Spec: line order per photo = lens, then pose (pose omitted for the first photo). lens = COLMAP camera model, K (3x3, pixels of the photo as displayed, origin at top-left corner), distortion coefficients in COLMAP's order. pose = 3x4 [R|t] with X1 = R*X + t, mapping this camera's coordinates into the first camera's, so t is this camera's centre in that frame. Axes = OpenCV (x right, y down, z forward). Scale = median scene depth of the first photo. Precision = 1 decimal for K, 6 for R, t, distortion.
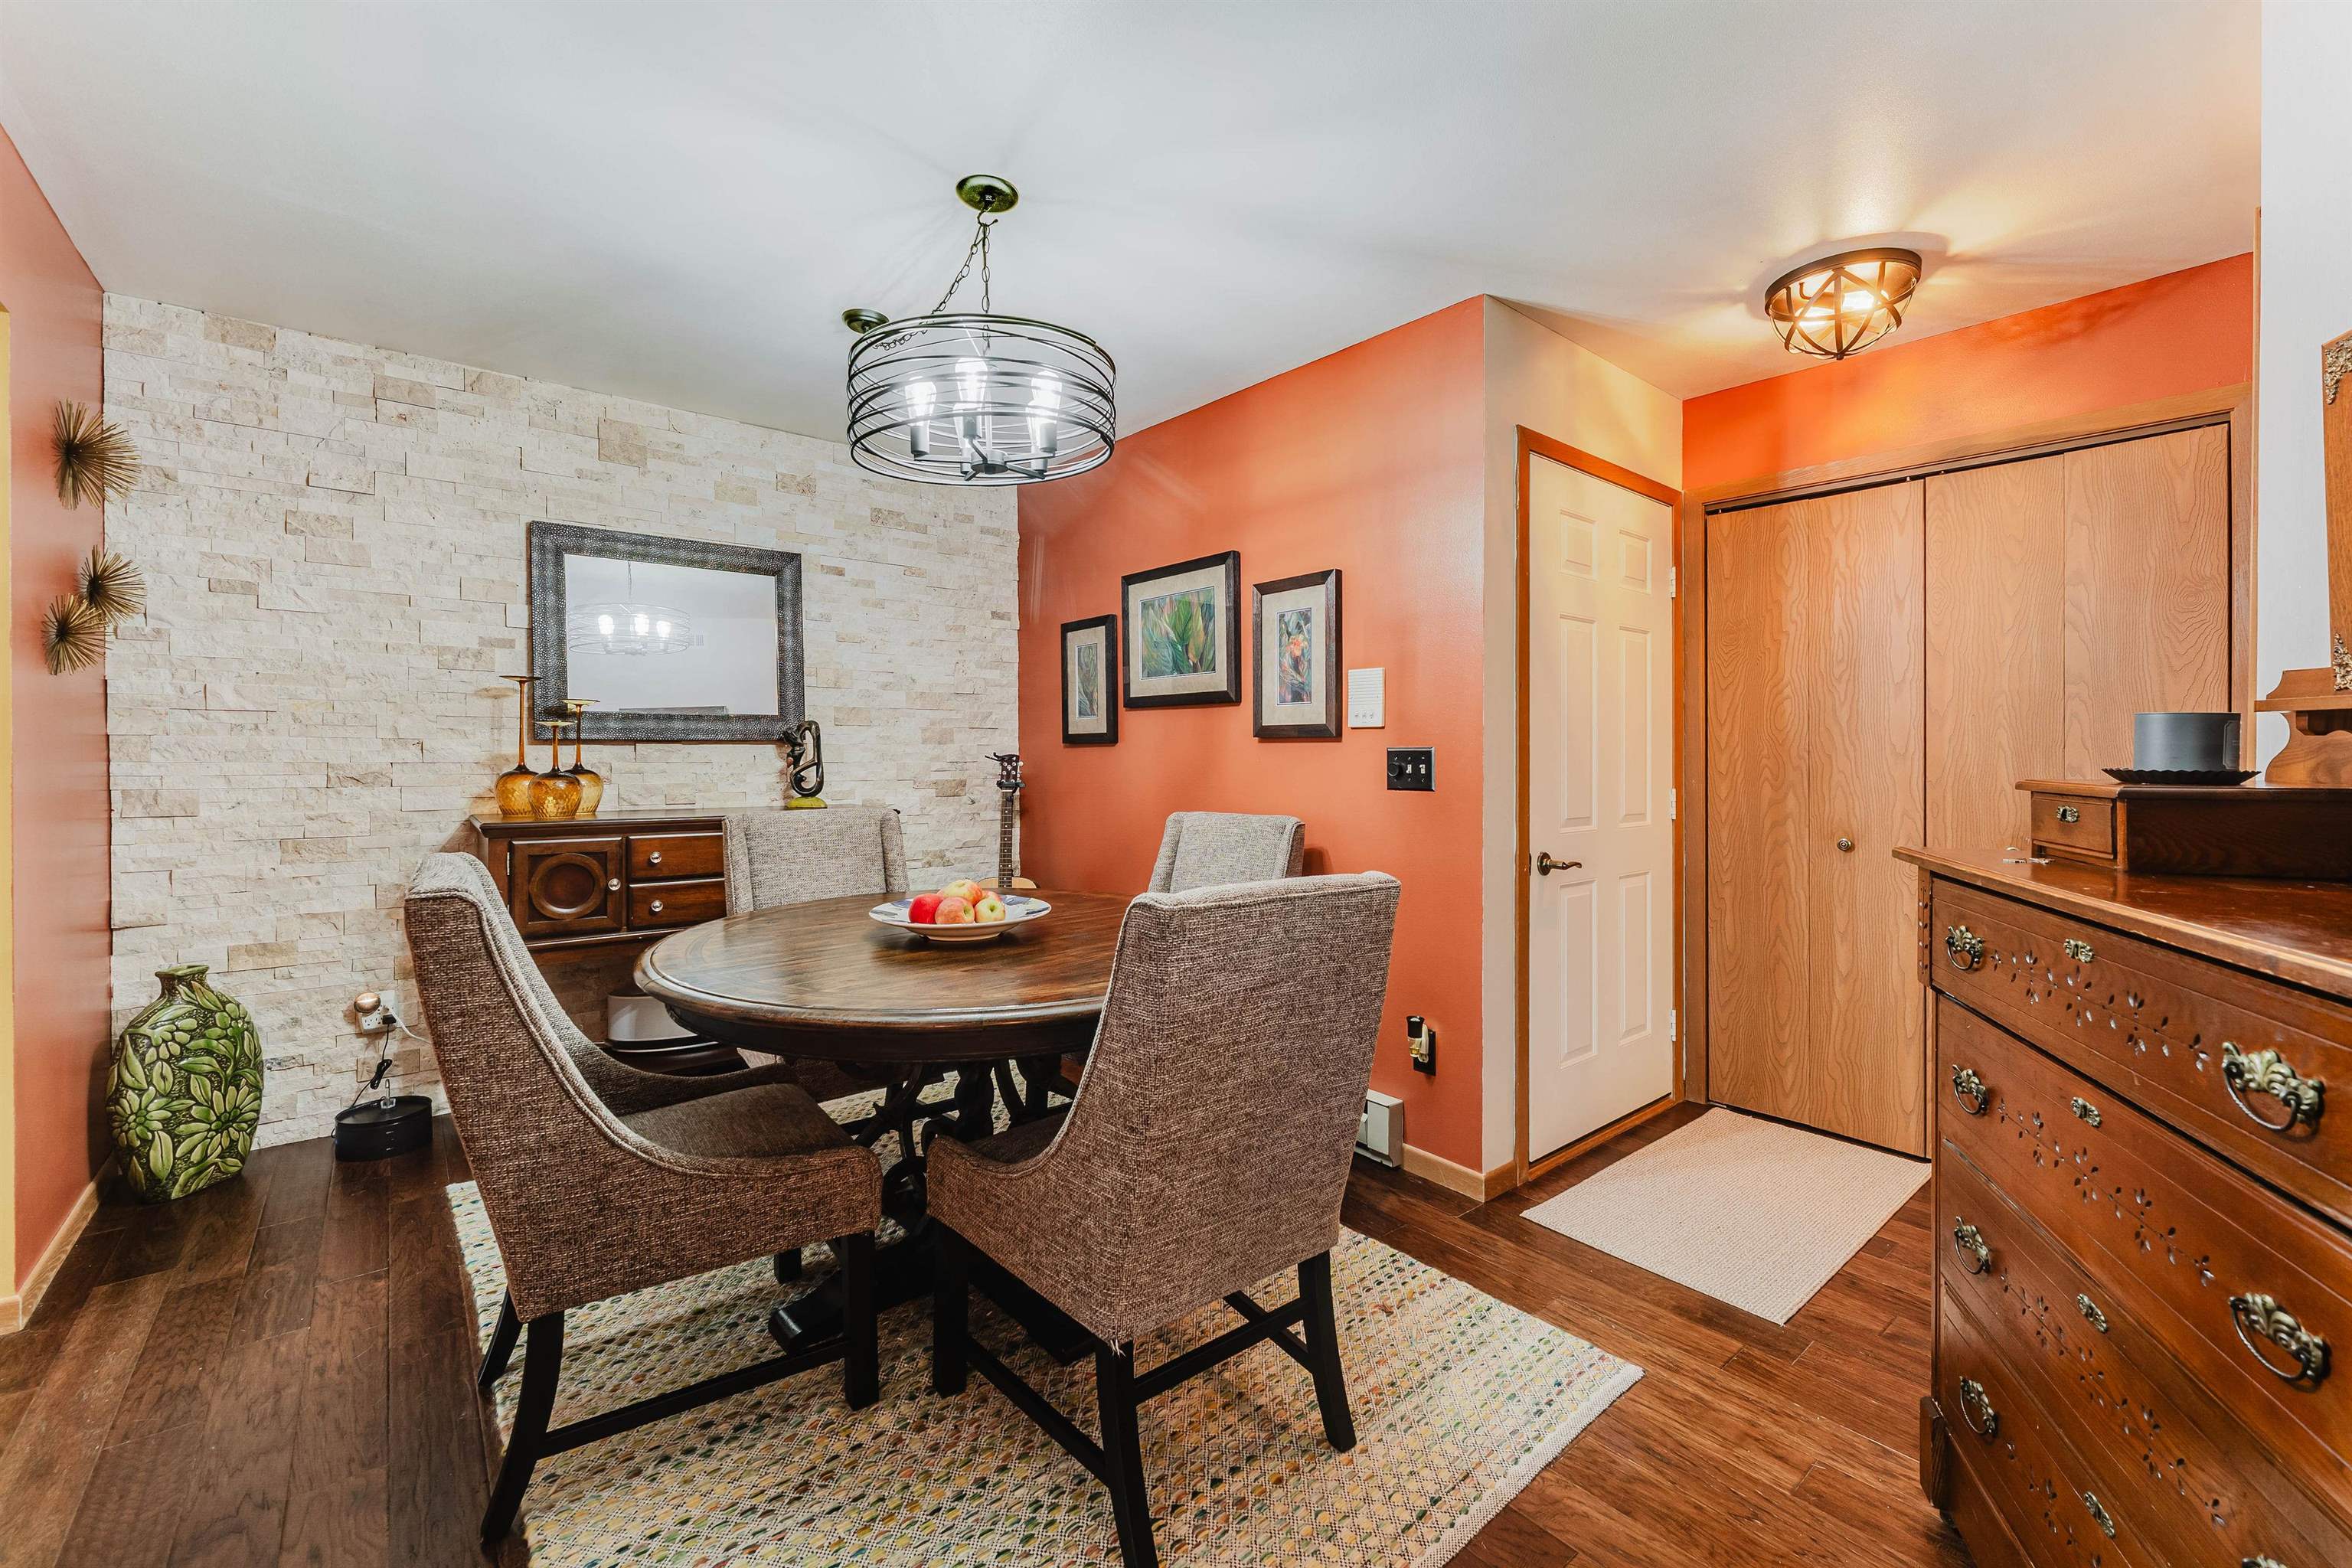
lens RADIAL K [[962.3, 0, 1177.5], [0, 962.3, 753.7], [0, 0, 1]] dist [-0.000031, 0.000022]
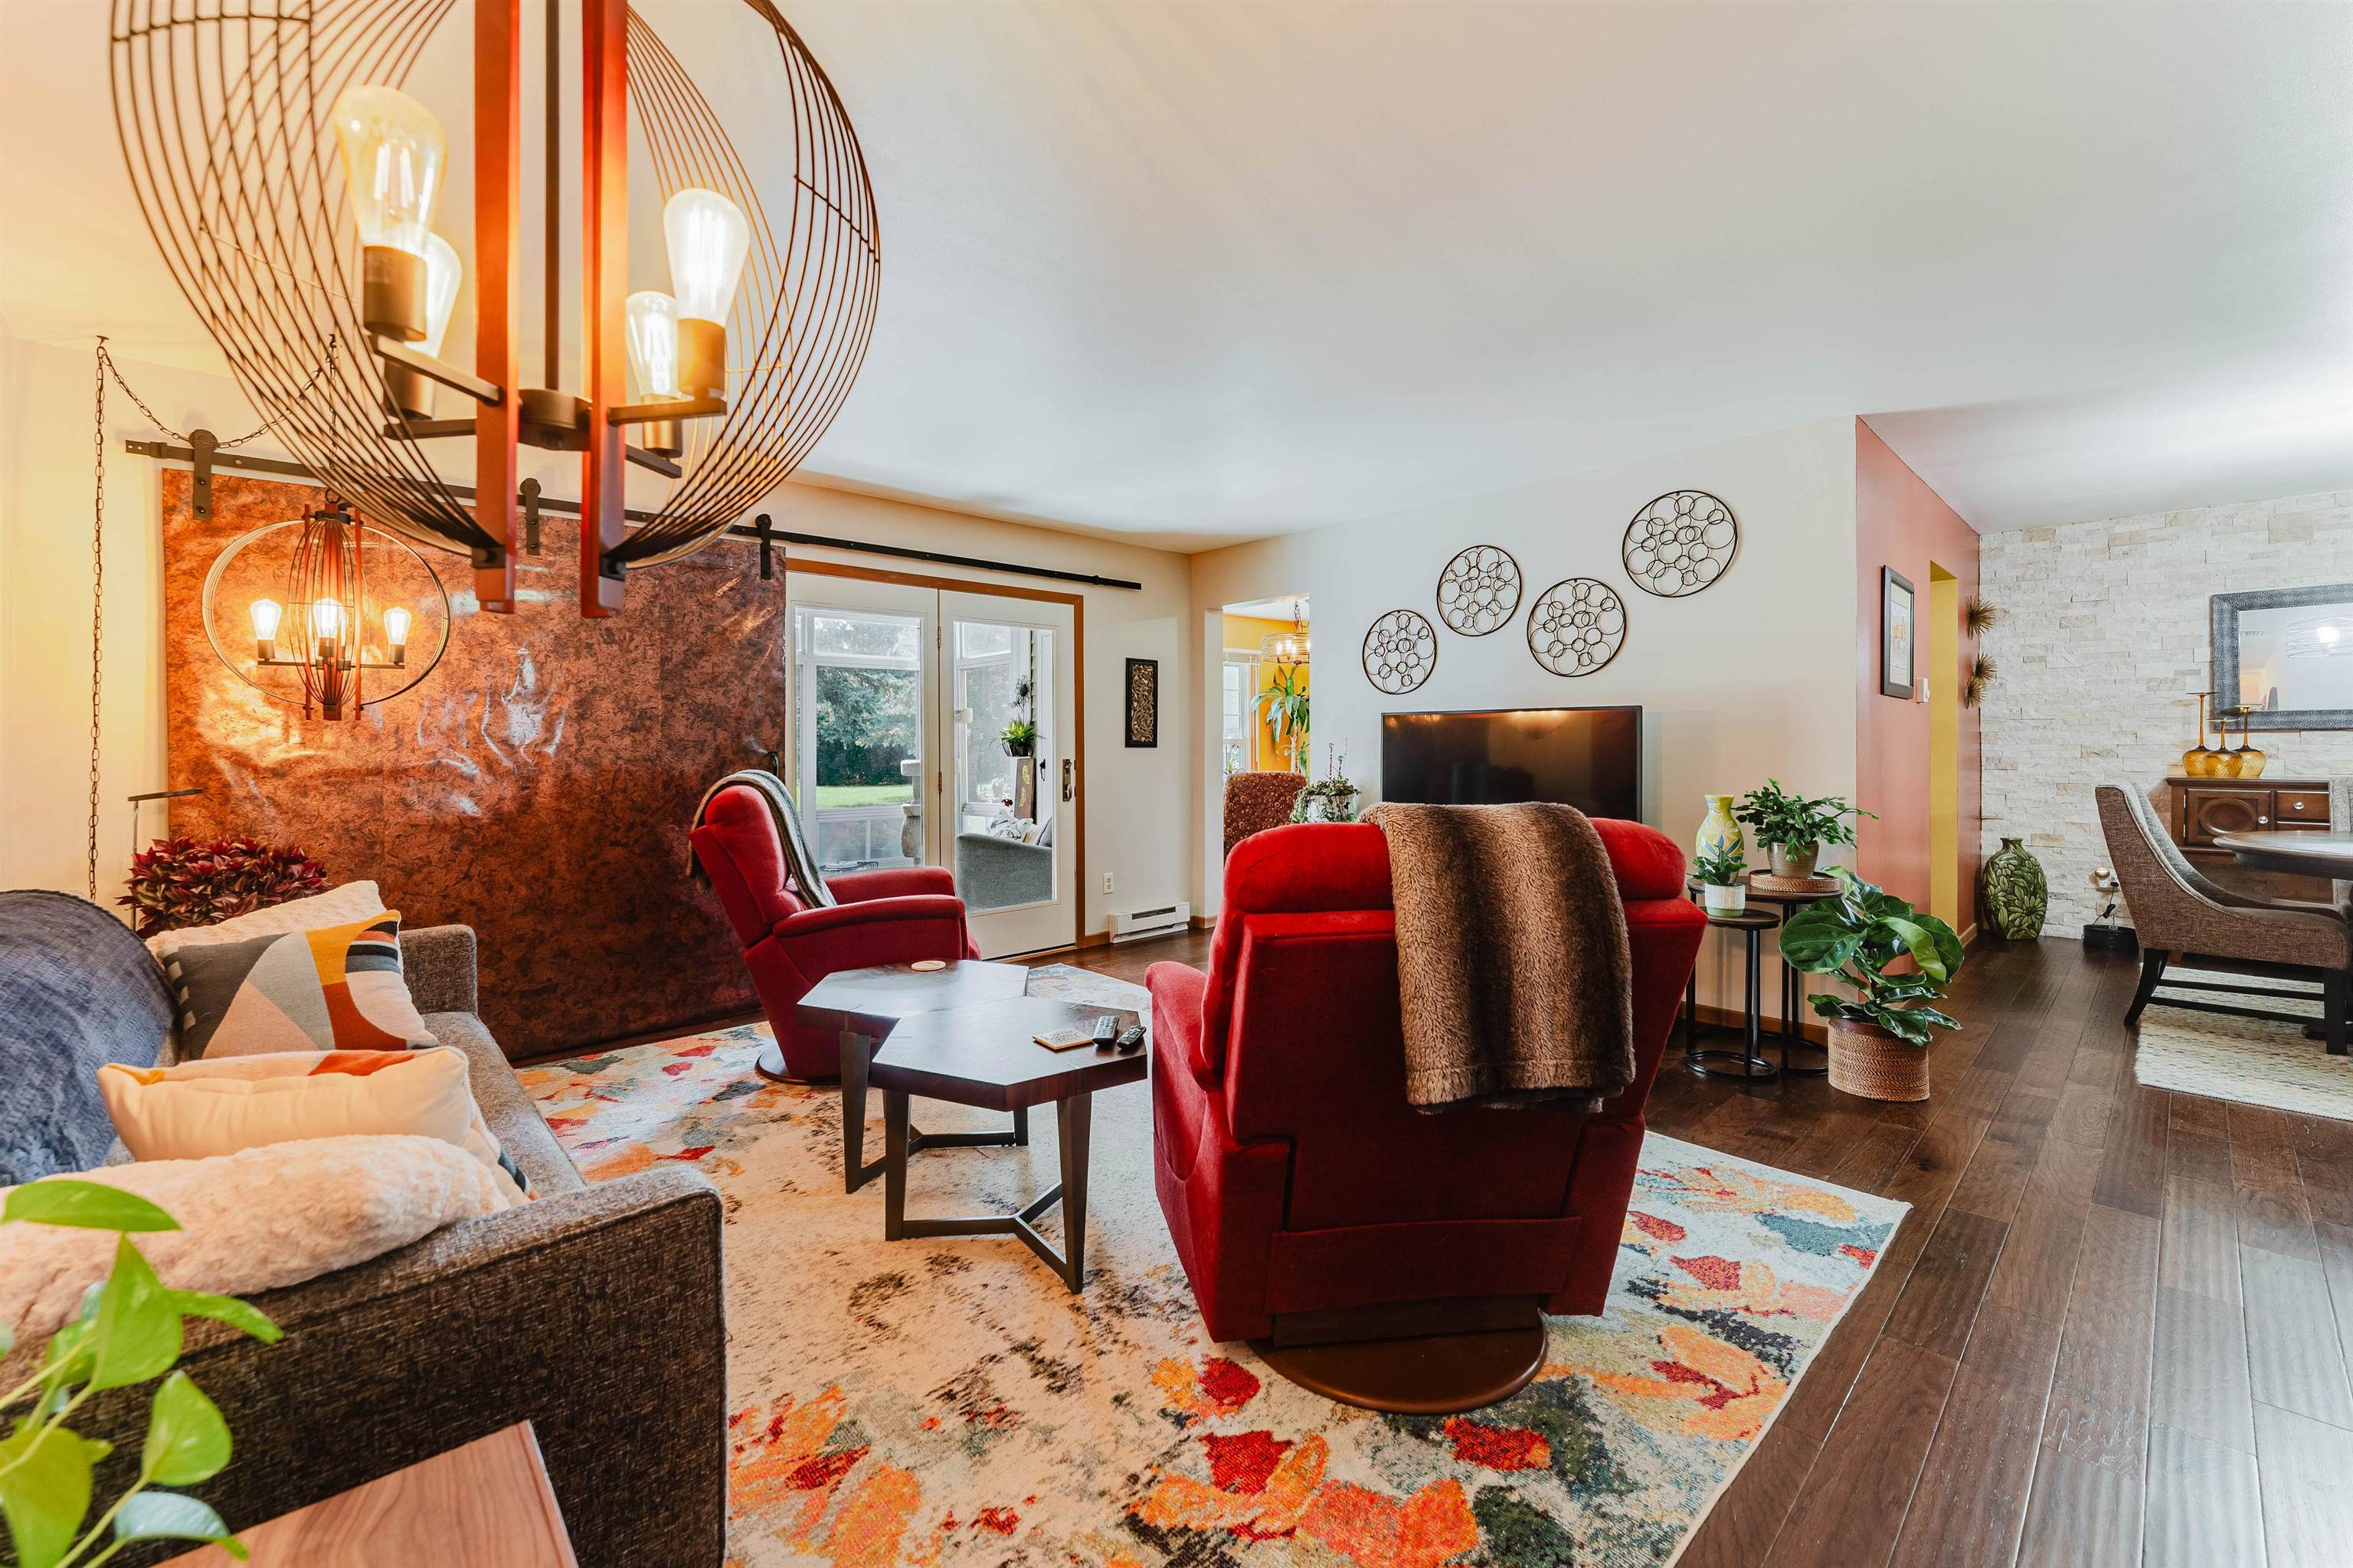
lens RADIAL K [[957.2, 0, 1157.8], [0, 957.2, 757.2], [0, 0, 1]] dist [-0.003162, -0.000202]
pose [[0.059541, 0.009292, -0.998183, 0.857473], [0.002511, 0.999952, 0.009458, 0.011291], [0.998223, -0.003069, 0.059515, -0.900355]]
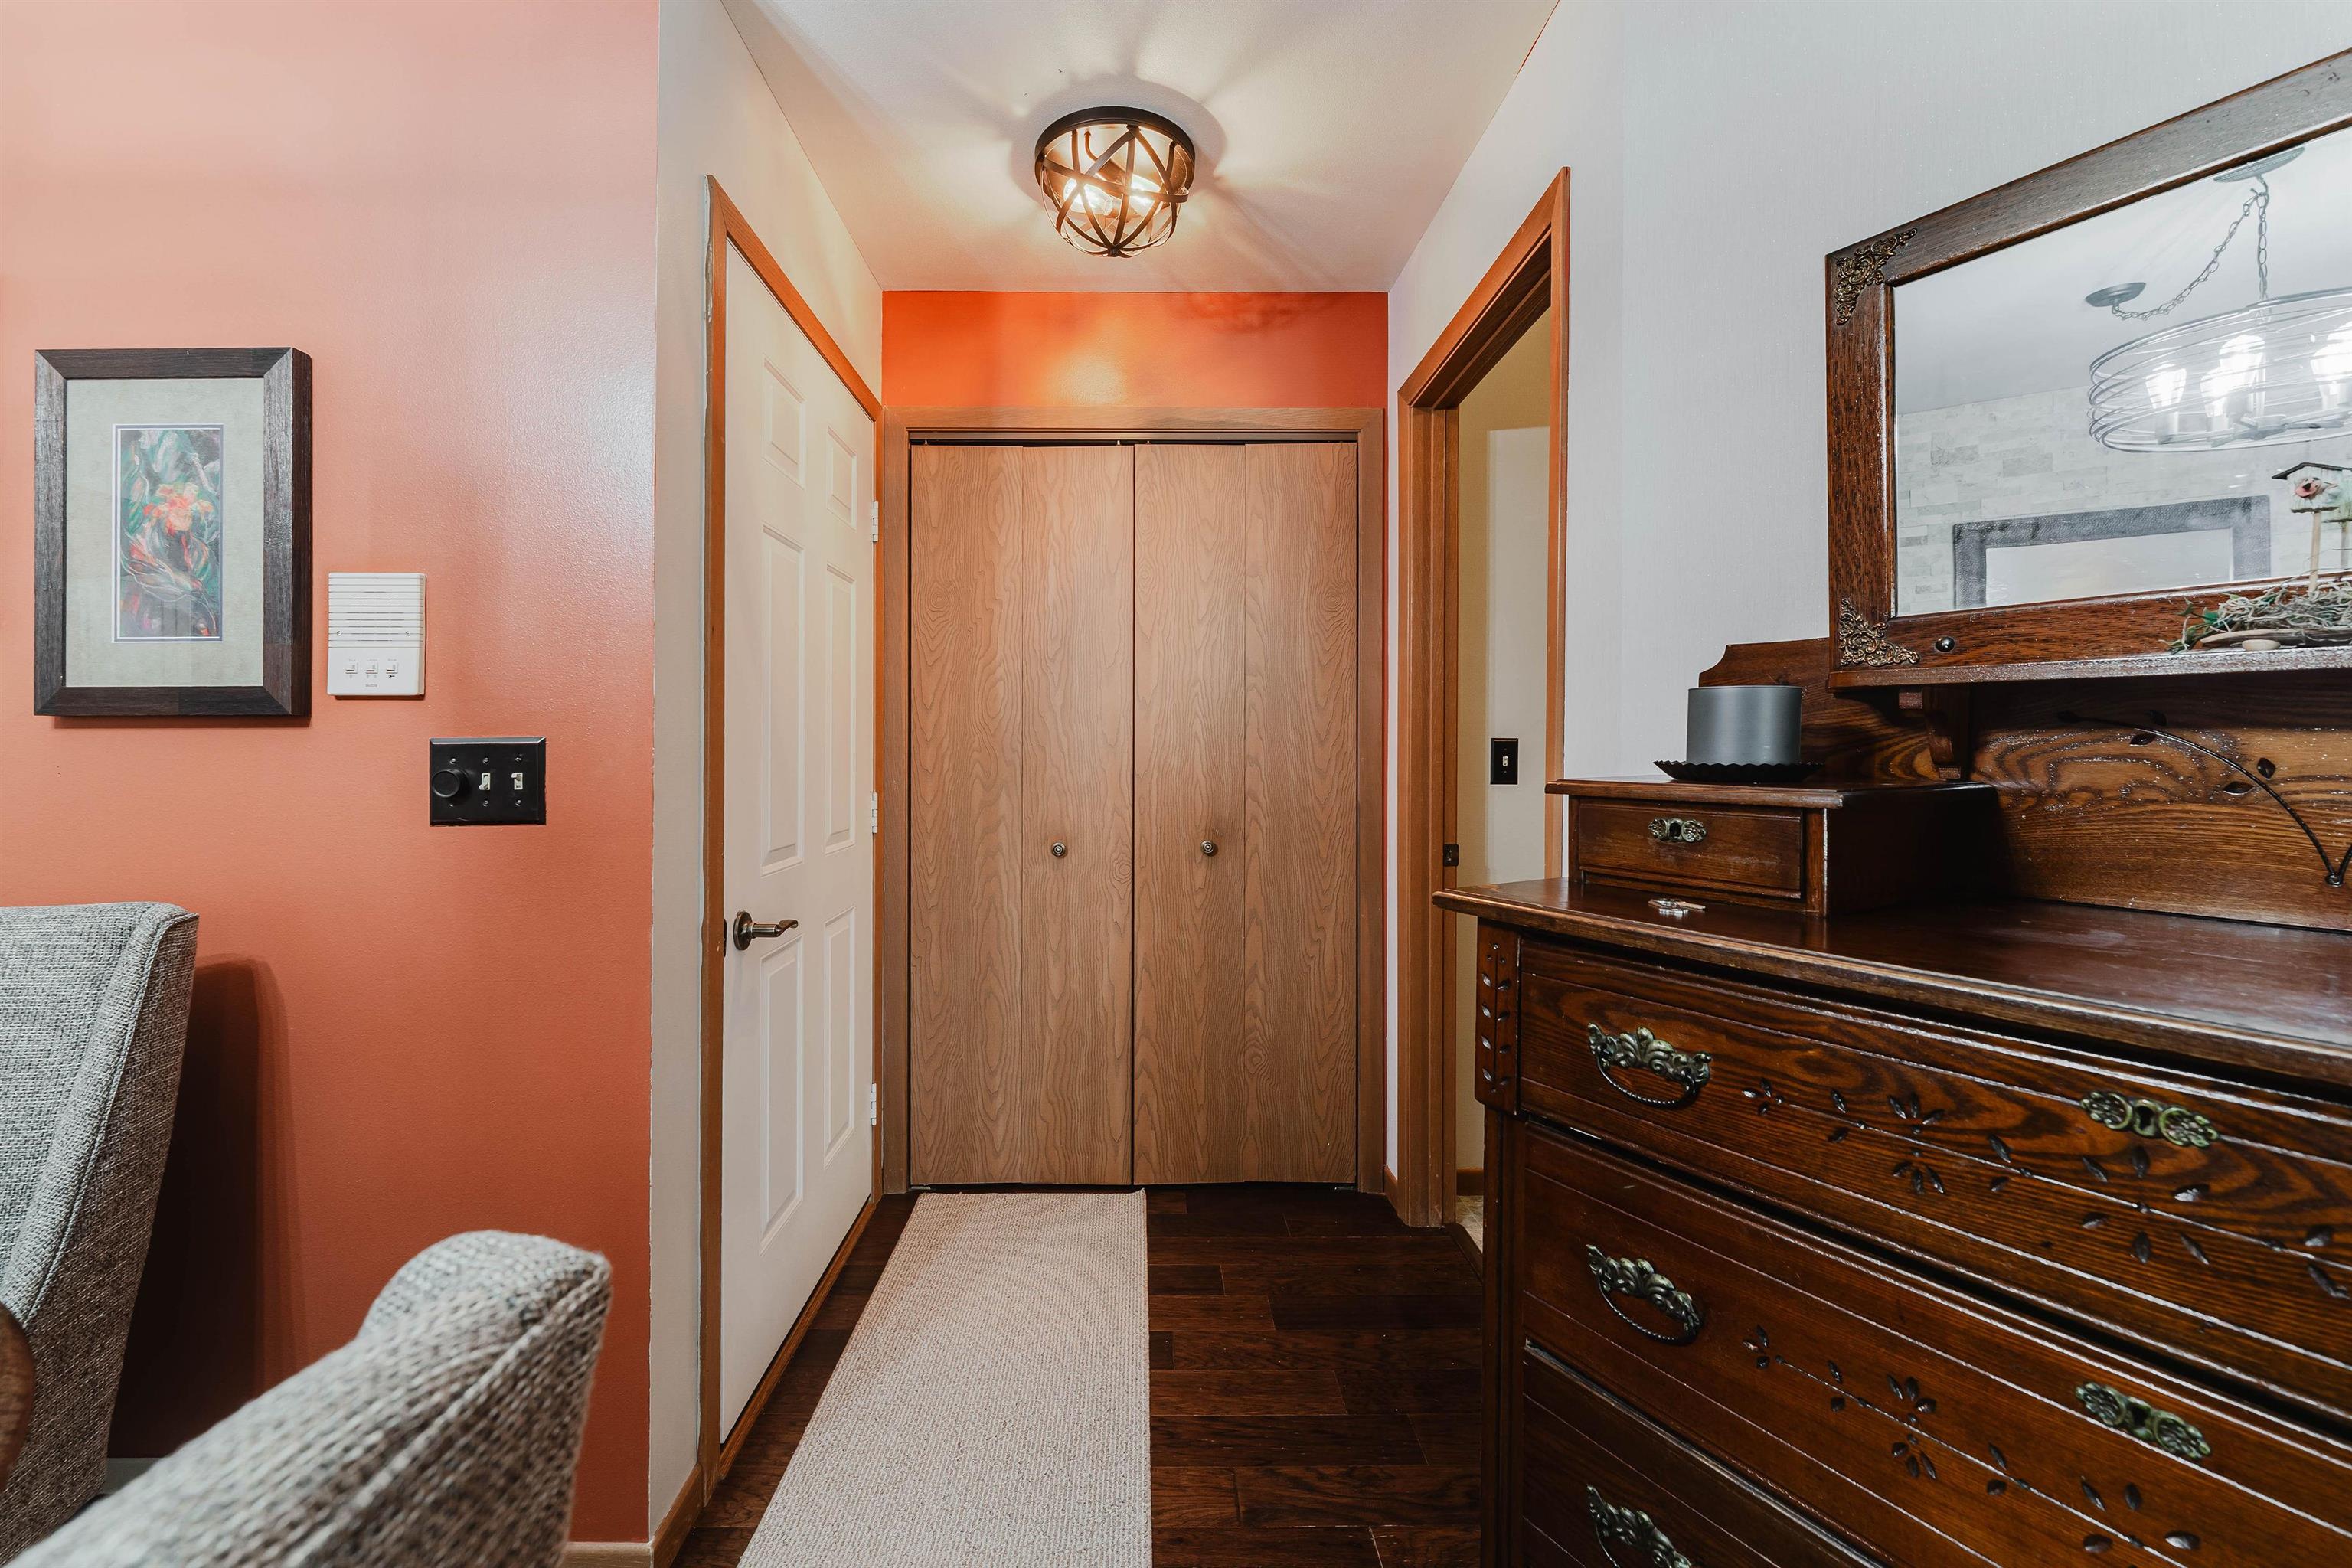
lens RADIAL K [[959.6, 0, 1131.1], [0, 959.6, 731.1], [0, 0, 1]] dist [-0.000759, -0.000198]
pose [[0.640311, 0.005425, 0.768097, 0.065994], [0.007206, 0.999889, -0.013069, -0.001032], [-0.768082, 0.013903, 0.640200, 0.380646]]
